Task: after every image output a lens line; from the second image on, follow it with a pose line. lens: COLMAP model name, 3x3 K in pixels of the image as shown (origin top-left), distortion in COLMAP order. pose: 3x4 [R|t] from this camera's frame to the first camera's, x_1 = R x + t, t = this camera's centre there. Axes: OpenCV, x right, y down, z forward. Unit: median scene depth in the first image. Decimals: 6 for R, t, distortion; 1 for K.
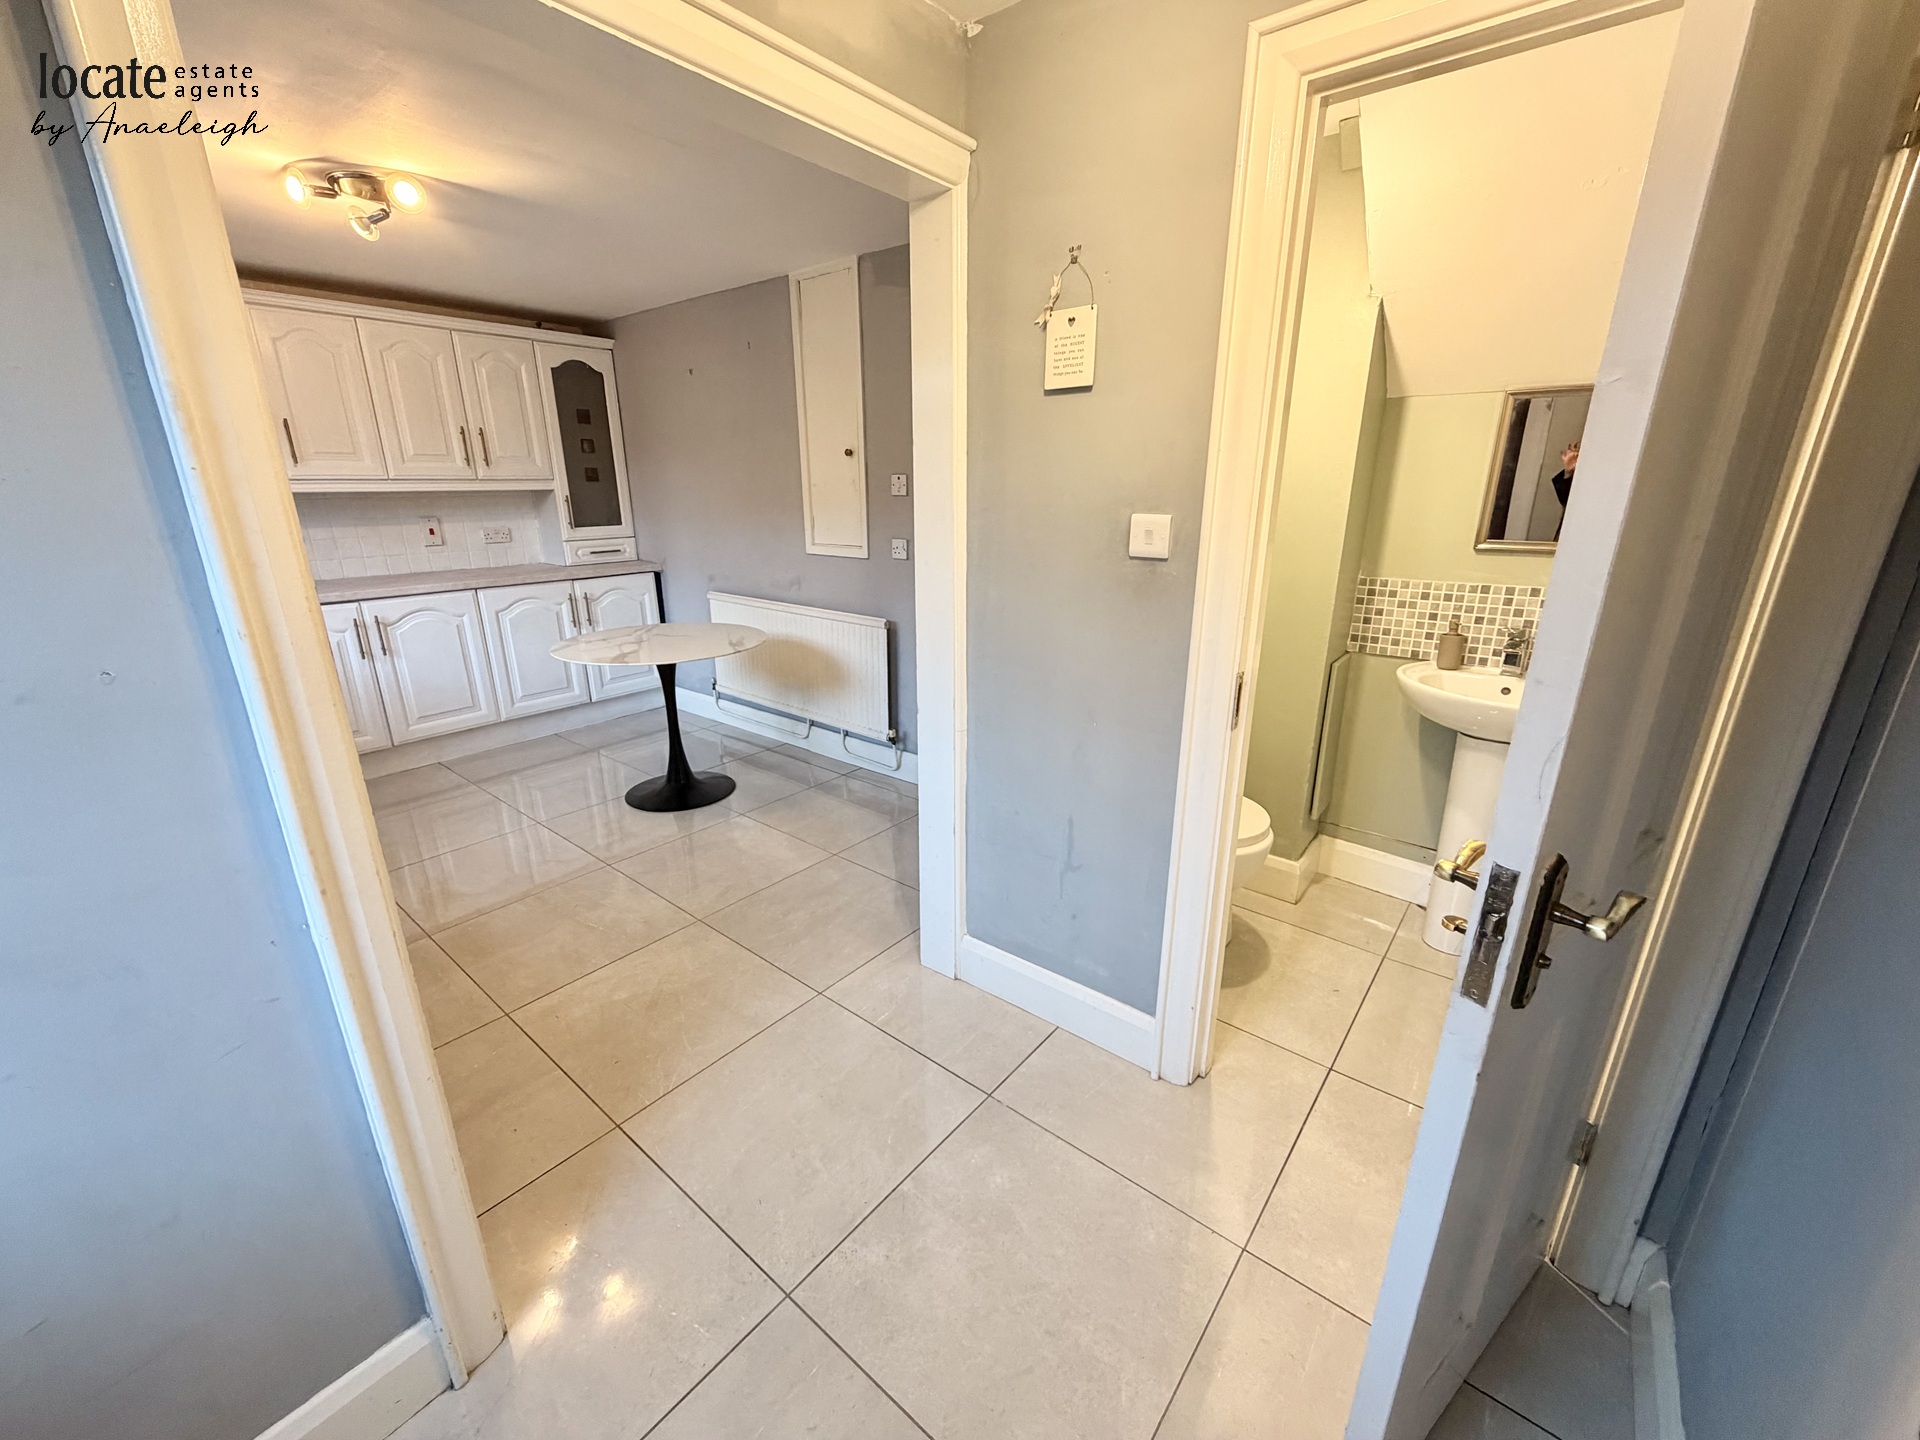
lens RADIAL K [[762.4, 0, 953.3], [0, 762.4, 723.8], [0, 0, 1]] dist [-0.001415, -0.000326]
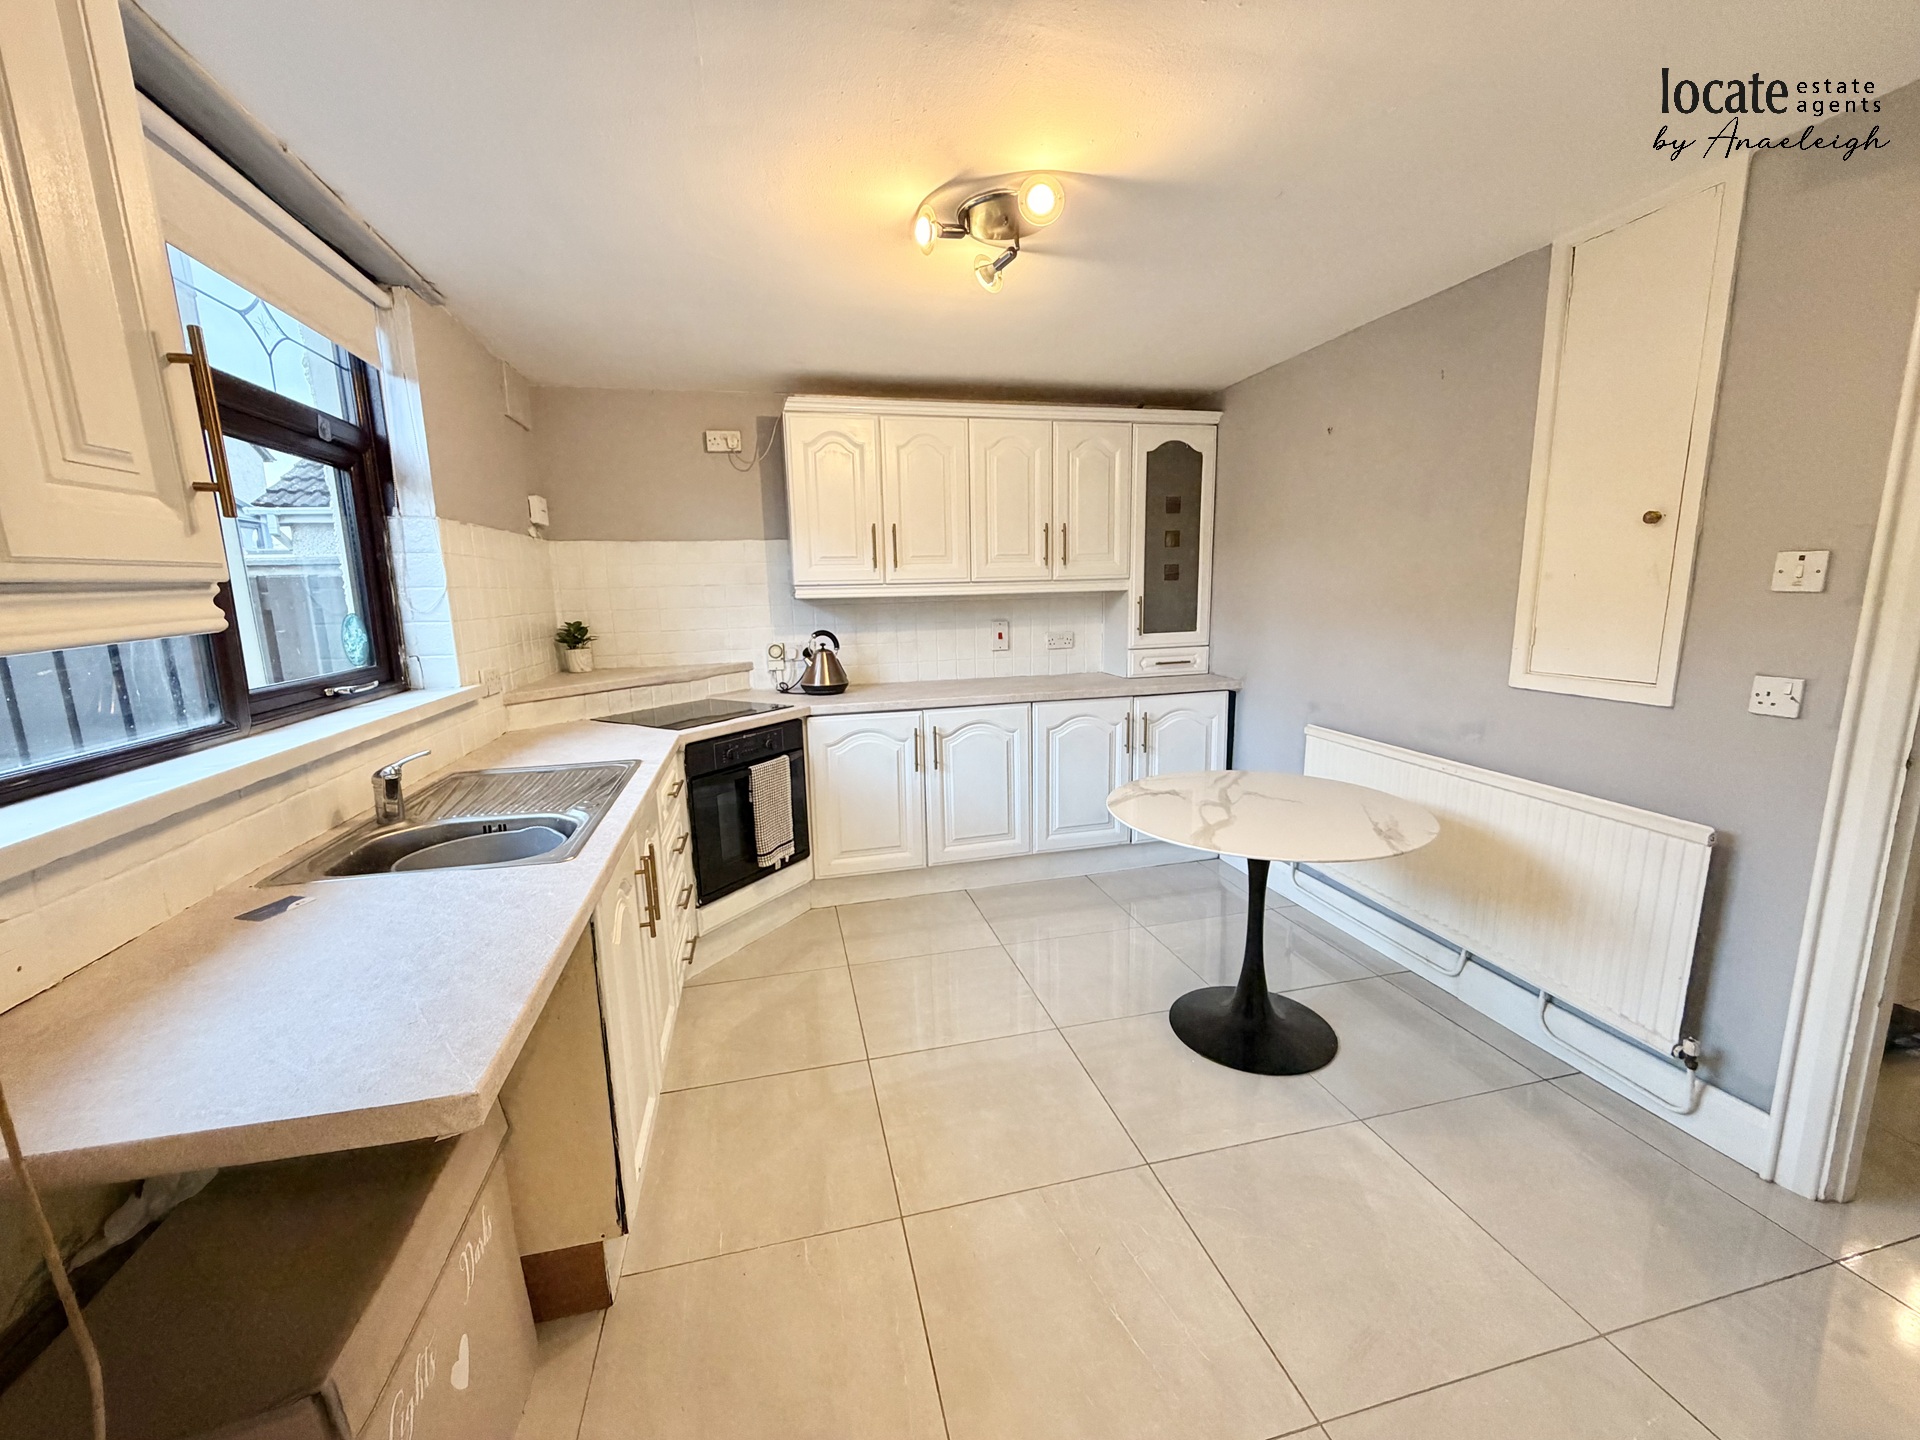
lens RADIAL K [[762.4, 0, 953.3], [0, 762.4, 723.8], [0, 0, 1]] dist [-0.001415, -0.000326]
pose [[0.795994, 0.090889, -0.598442, -0.185390], [-0.163669, 0.984153, -0.068229, -0.083385], [0.582757, 0.152257, 0.798256, 0.271561]]
